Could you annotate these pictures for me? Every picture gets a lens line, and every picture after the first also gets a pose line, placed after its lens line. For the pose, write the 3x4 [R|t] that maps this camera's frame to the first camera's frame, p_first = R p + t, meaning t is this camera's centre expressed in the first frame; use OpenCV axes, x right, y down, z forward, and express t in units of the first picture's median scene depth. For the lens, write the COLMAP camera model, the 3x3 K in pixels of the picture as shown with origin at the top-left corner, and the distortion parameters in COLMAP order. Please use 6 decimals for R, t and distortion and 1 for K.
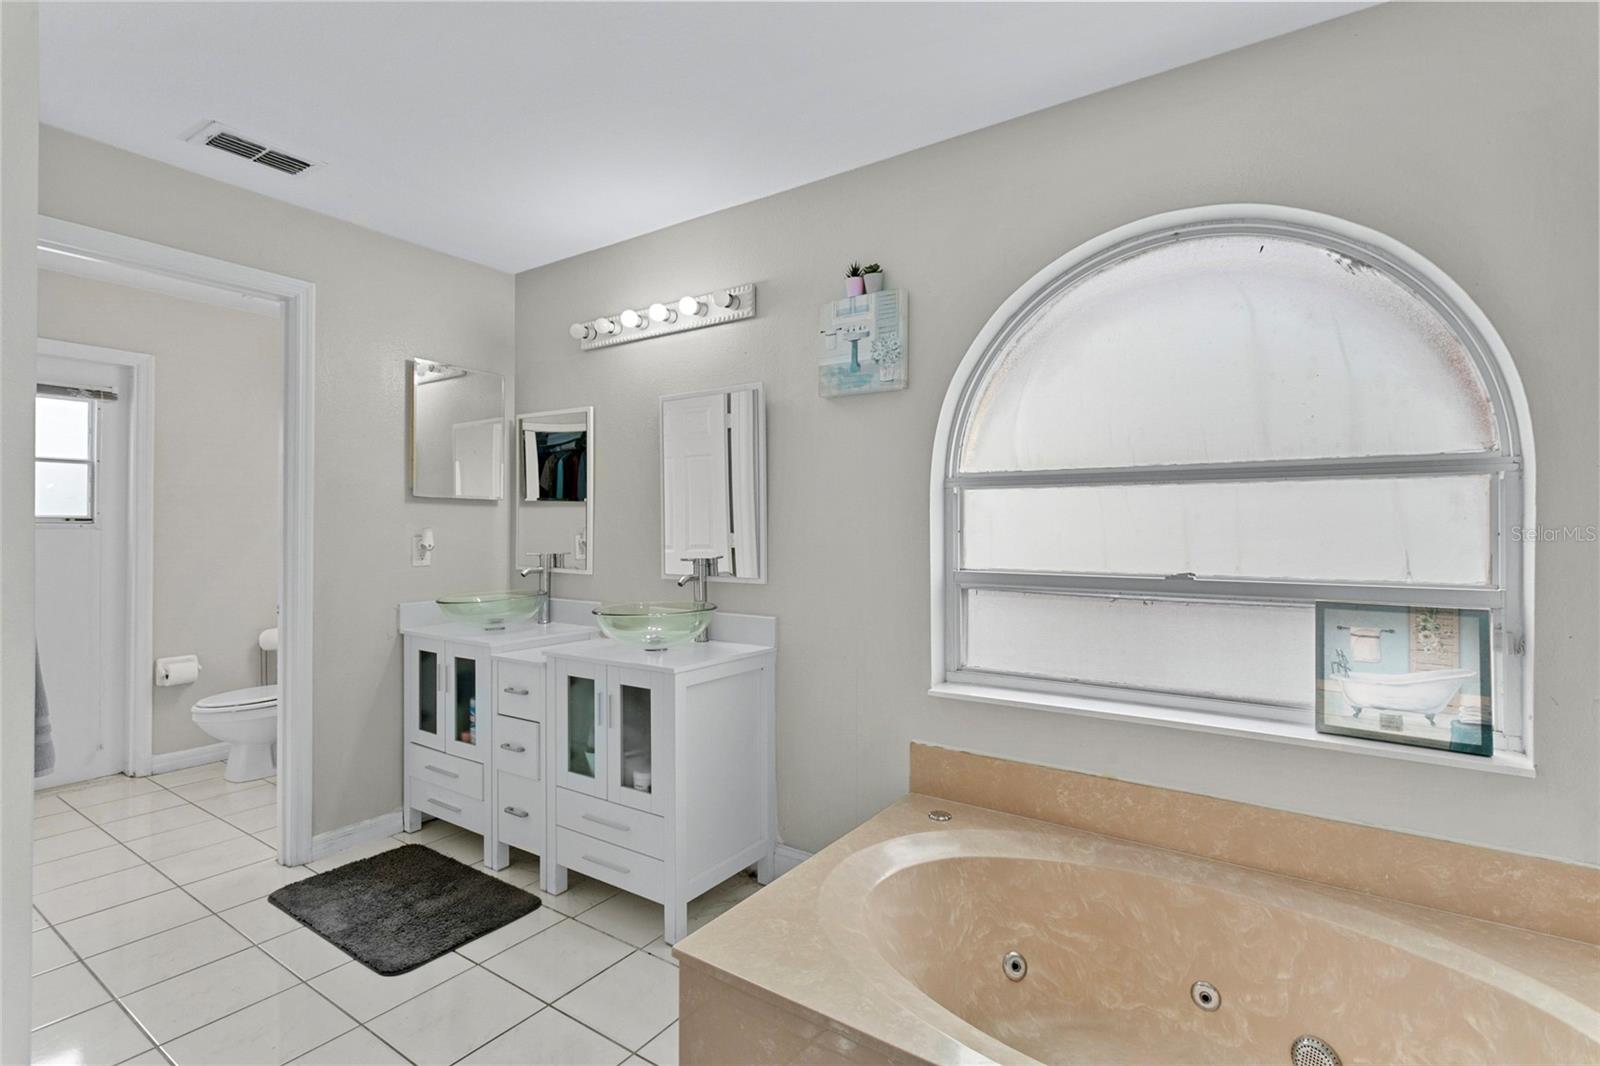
lens RADIAL K [[760.8, 0, 810.3], [0, 760.8, 526.8], [0, 0, 1]] dist [-0.000281, 0.001044]
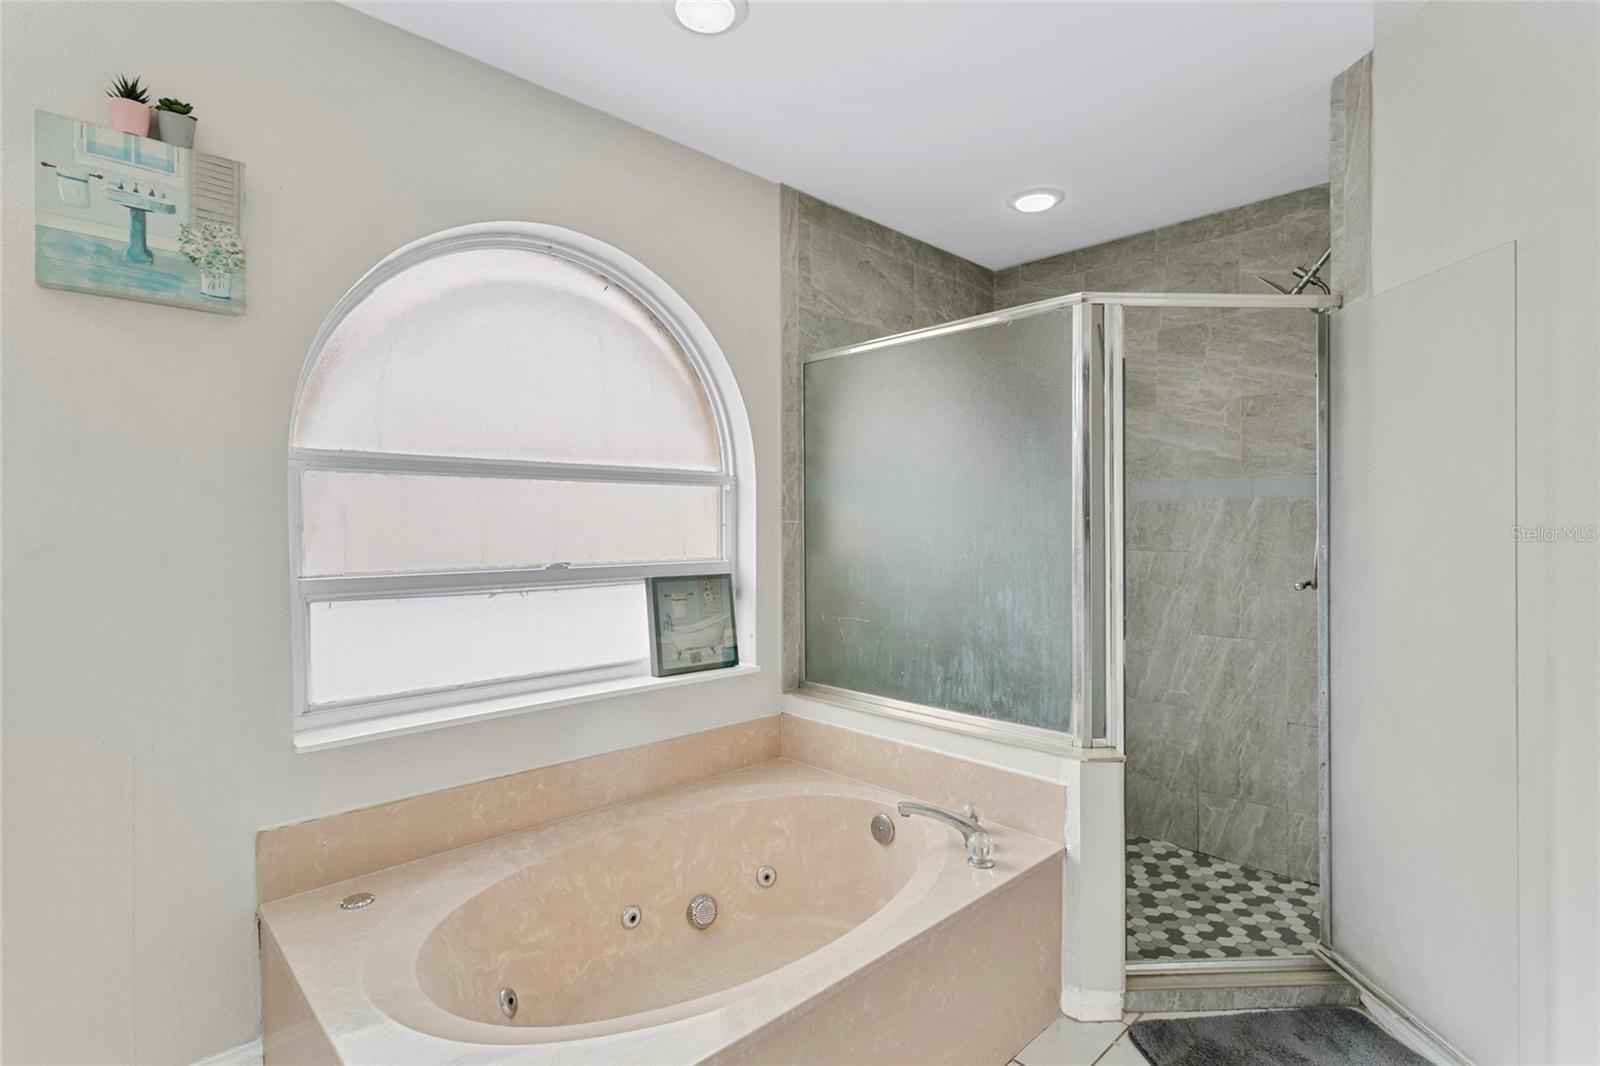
lens RADIAL K [[760.8, 0, 810.3], [0, 760.8, 526.8], [0, 0, 1]] dist [-0.000281, 0.001044]
pose [[0.204777, -0.008402, 0.978773, -0.522178], [-0.002319, 0.999956, 0.009069, -0.001584], [-0.978806, -0.004127, 0.204749, 0.441841]]
